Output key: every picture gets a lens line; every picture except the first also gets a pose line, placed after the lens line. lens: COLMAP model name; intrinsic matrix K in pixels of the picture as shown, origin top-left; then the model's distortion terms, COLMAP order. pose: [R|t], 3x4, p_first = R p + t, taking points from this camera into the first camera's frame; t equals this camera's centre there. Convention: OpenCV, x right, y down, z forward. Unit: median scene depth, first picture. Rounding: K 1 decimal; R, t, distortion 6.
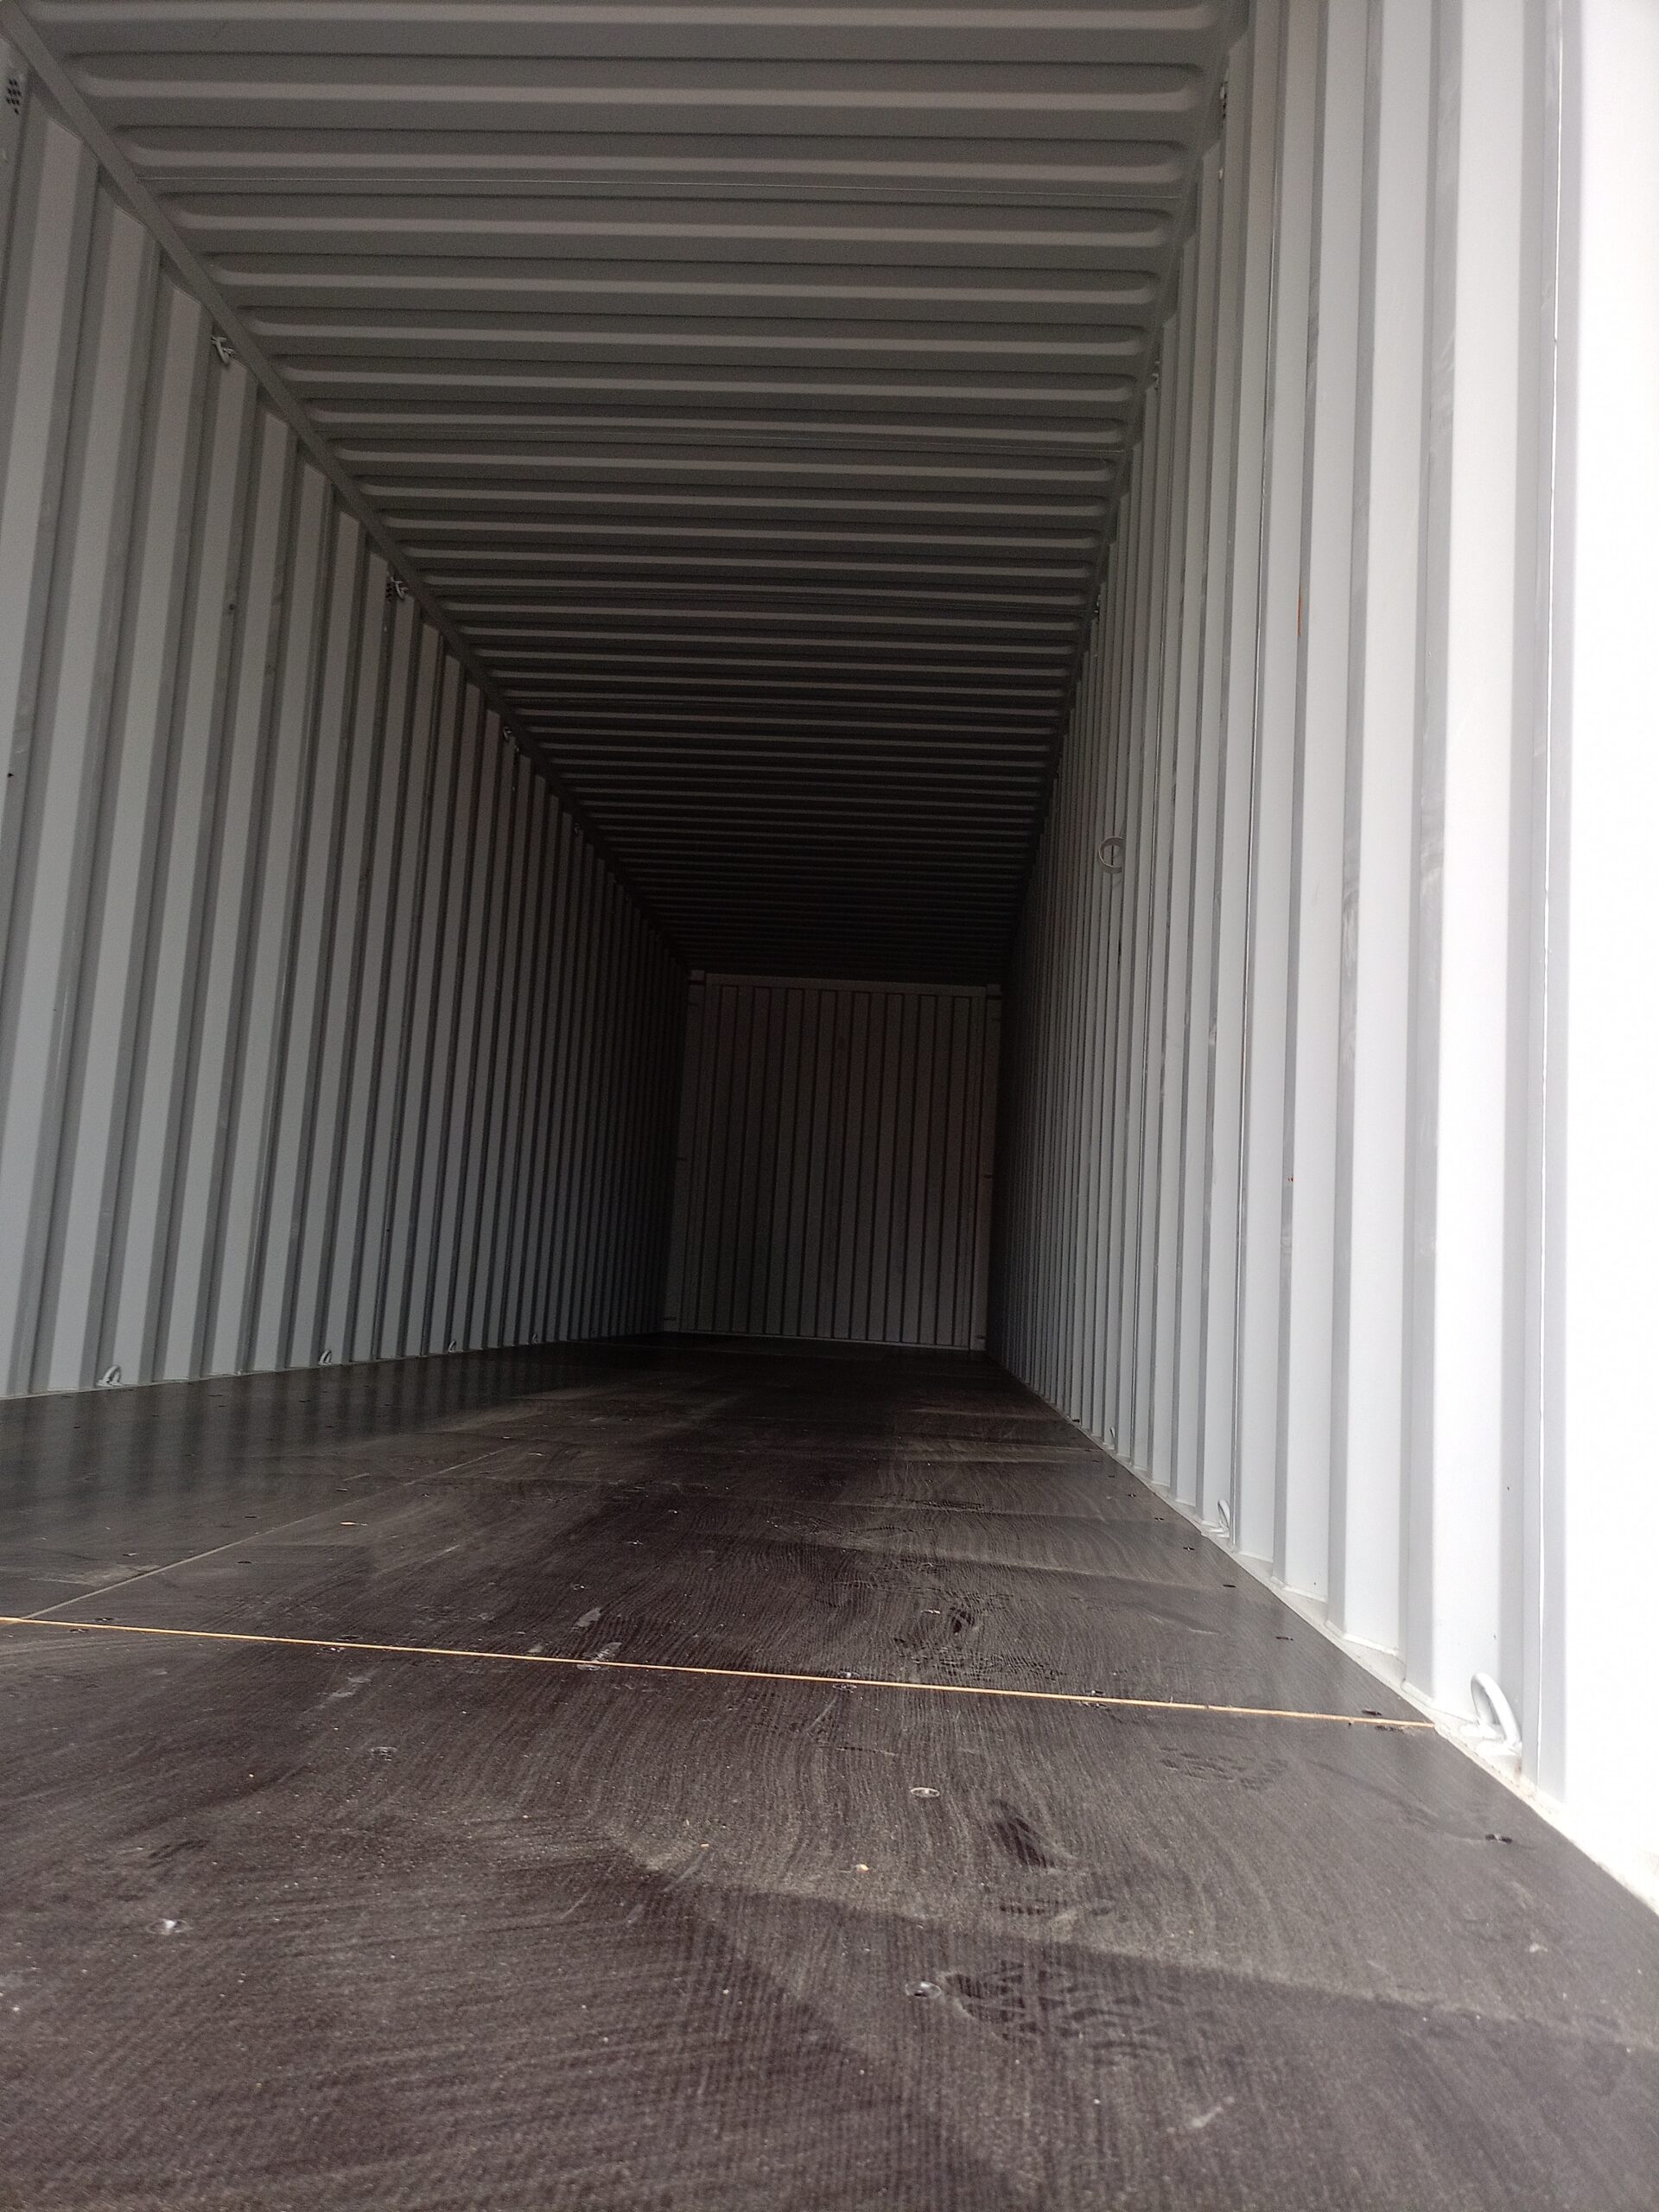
lens RADIAL K [[1500.7, 0, 829.5], [0, 1500.7, 1106.0], [0, 0, 1]] dist [0.001364, 0.001257]
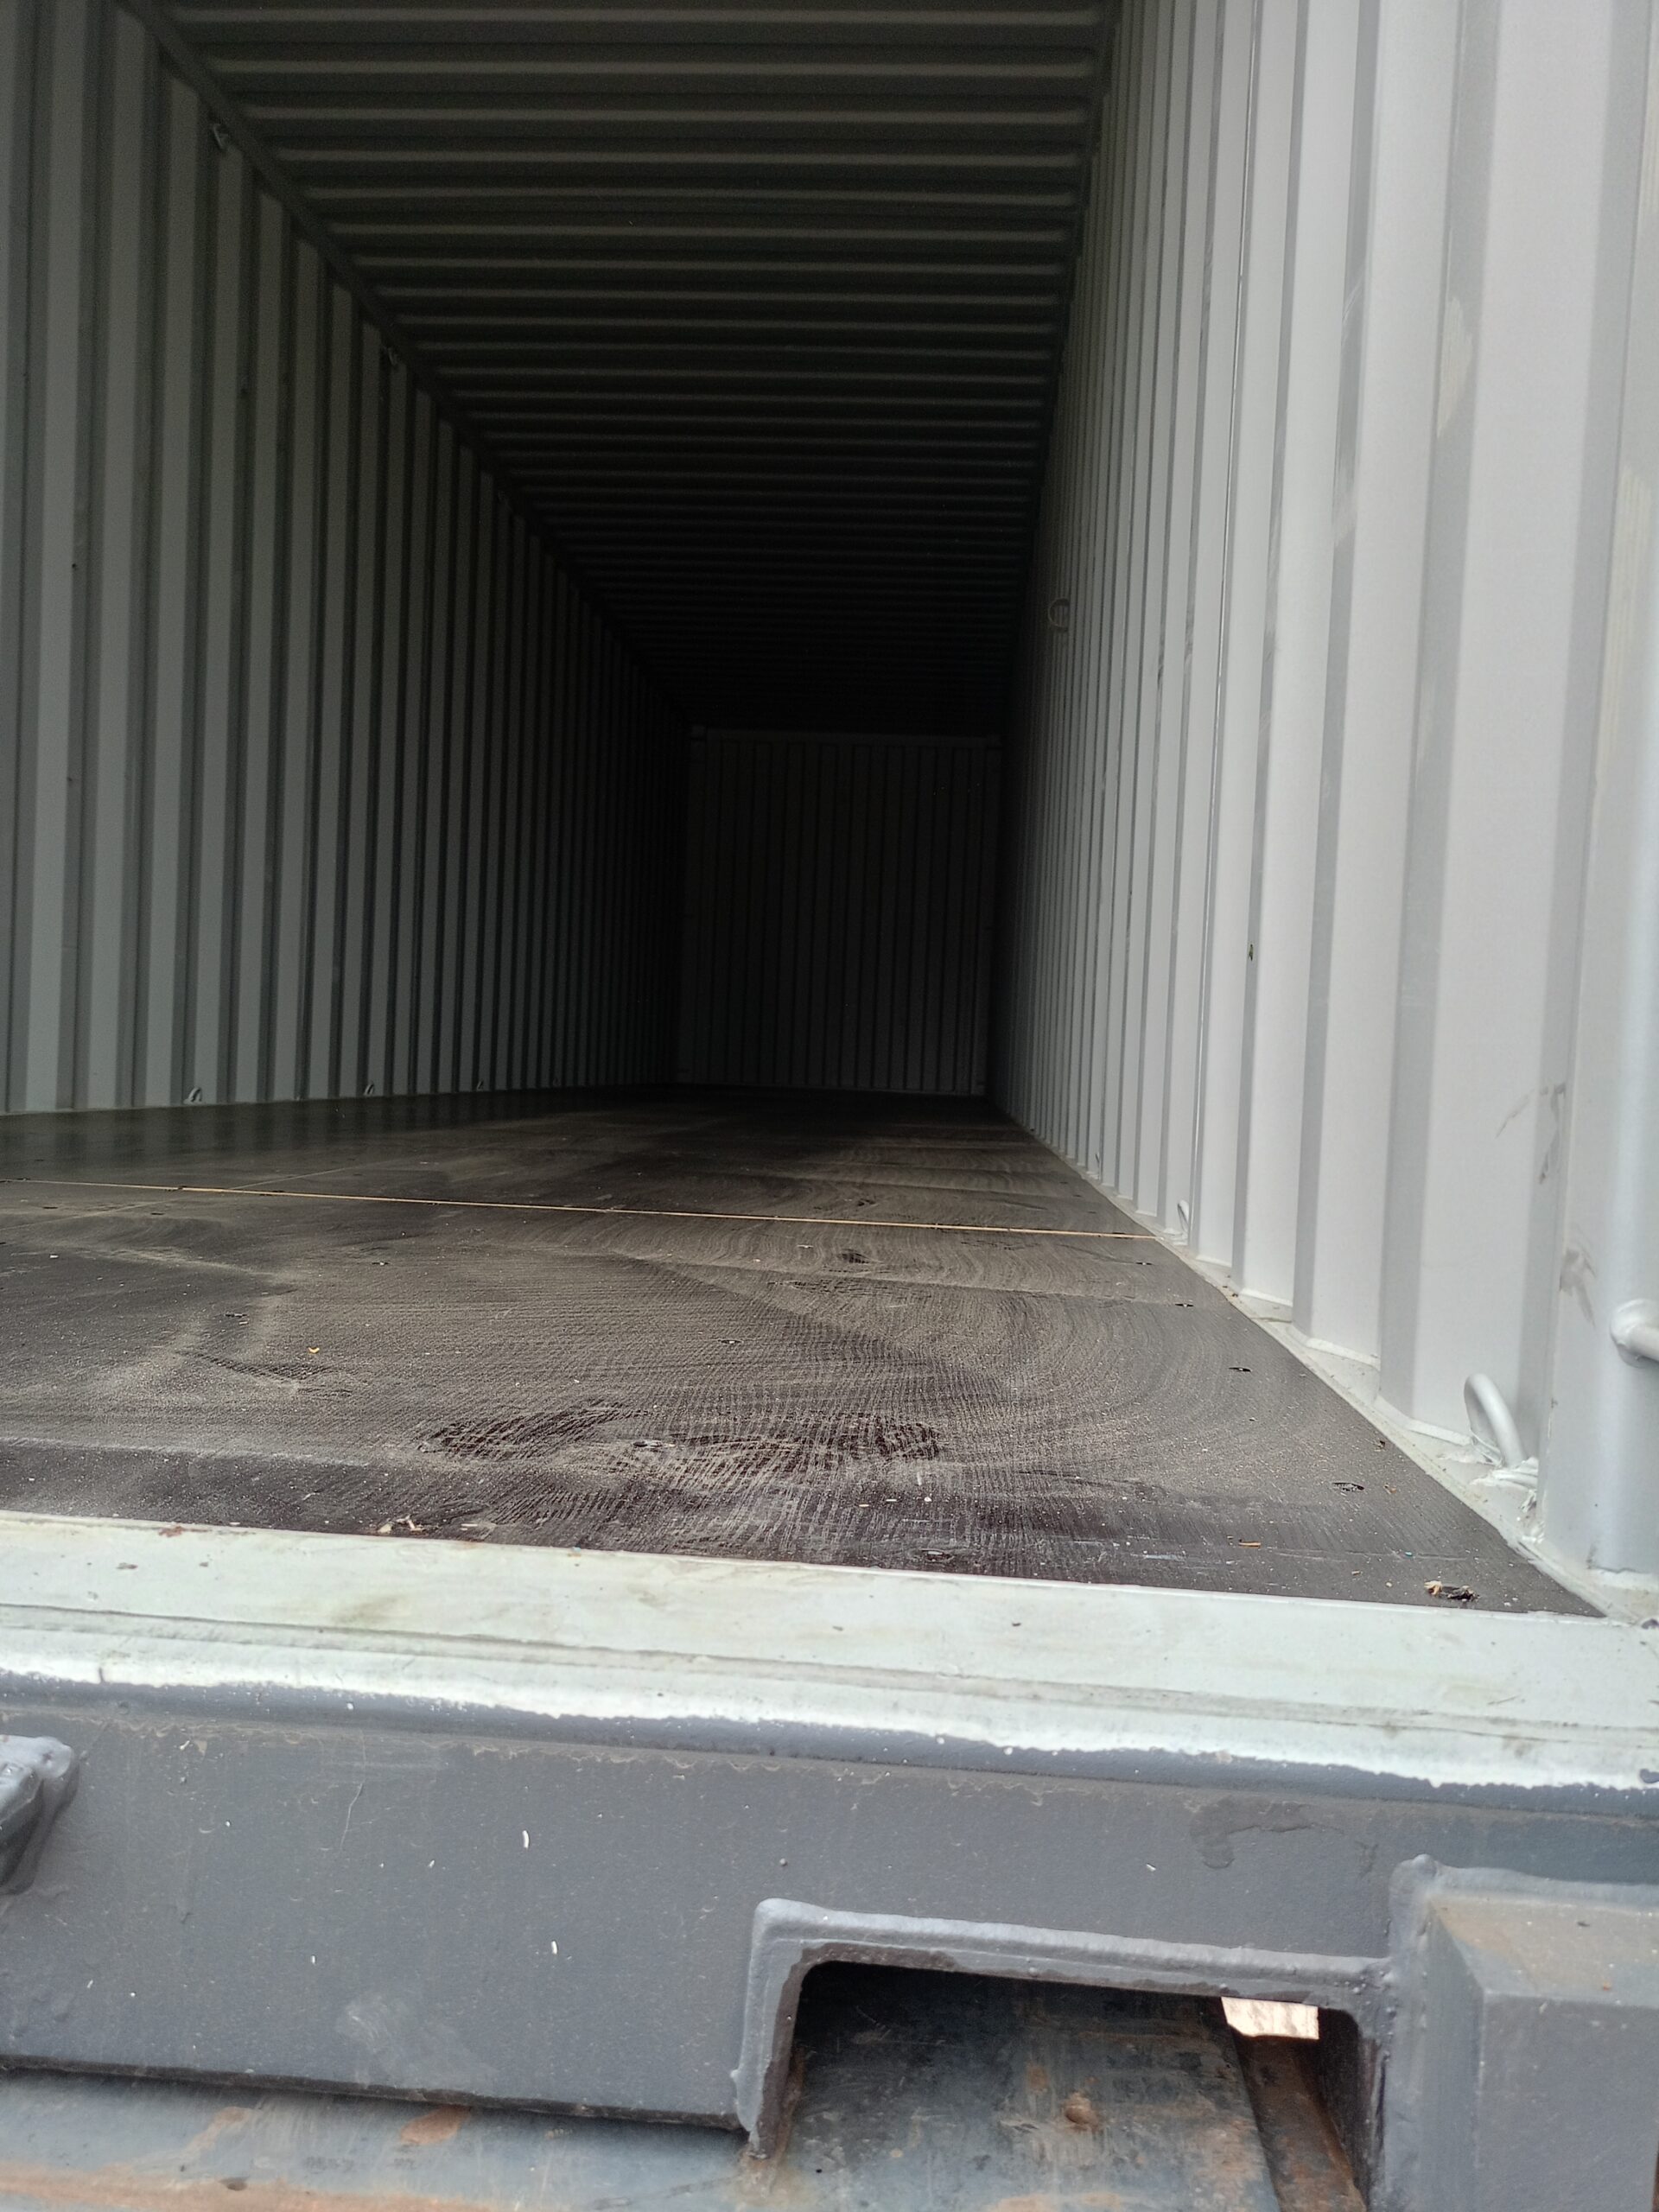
lens RADIAL K [[1506.0, 0, 829.5], [0, 1506.0, 1106.0], [0, 0, 1]] dist [0.043594, -0.076868]
pose [[0.999824, -0.015100, -0.011140, 0.022848], [0.016673, 0.987282, 0.158101, 0.008297], [0.008611, -0.158259, 0.987360, -0.128337]]
